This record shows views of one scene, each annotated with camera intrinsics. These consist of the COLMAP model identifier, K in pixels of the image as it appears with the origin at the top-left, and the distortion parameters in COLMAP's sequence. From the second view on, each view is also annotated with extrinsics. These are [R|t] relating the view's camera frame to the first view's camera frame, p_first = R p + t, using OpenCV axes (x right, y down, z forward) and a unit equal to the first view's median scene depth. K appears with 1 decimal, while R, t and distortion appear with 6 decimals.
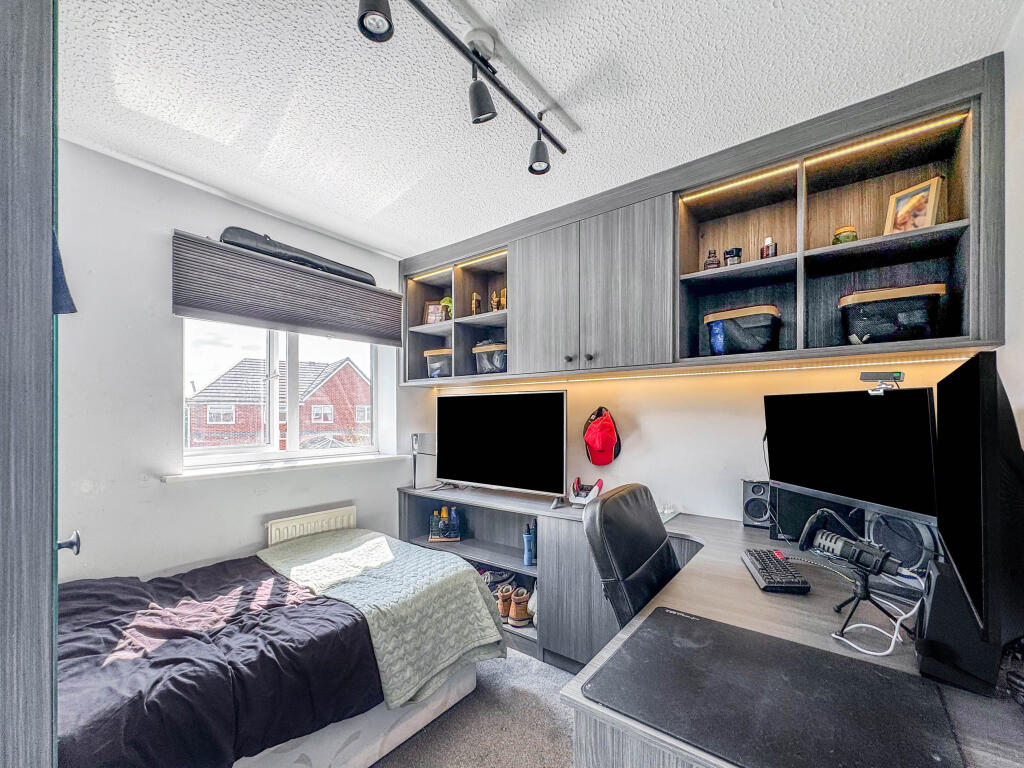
lens RADIAL K [[417.5, 0, 512.4], [0, 417.5, 416.2], [0, 0, 1]] dist [-0.000434, -0.000069]
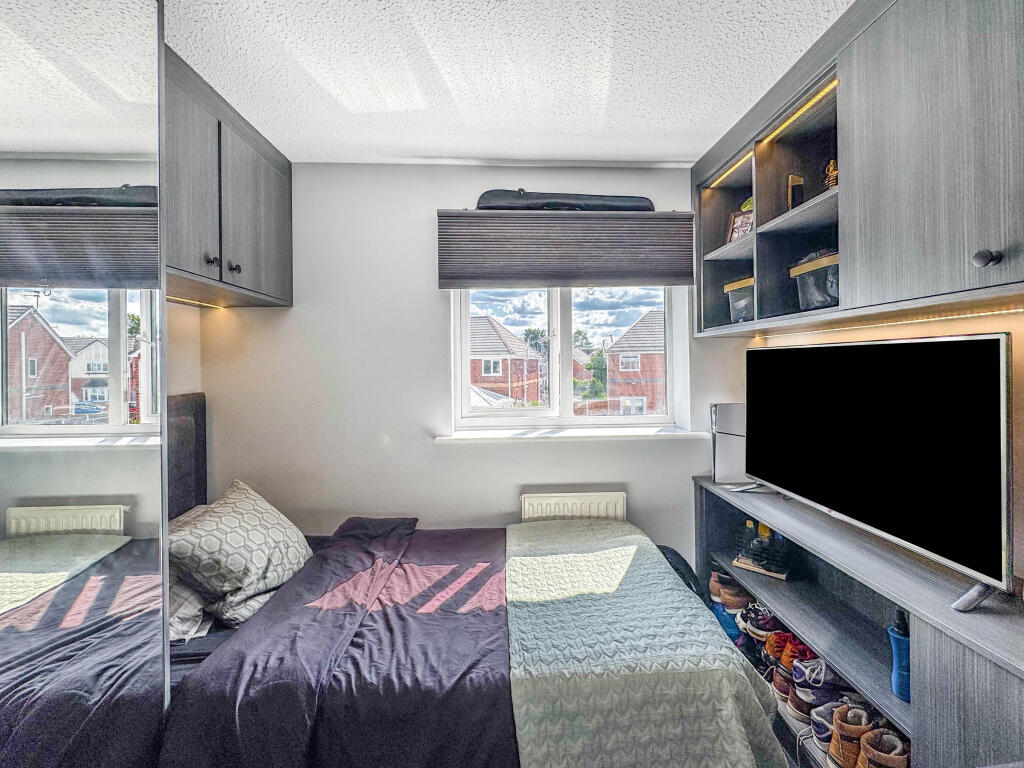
lens RADIAL K [[430.8, 0, 515.6], [0, 430.8, 362.3], [0, 0, 1]] dist [0.000476, -0.000525]
pose [[0.645306, -0.011491, -0.763837, 0.124473], [0.010486, 0.999926, -0.006184, -0.031589], [0.763852, -0.004019, 0.645379, 0.314531]]
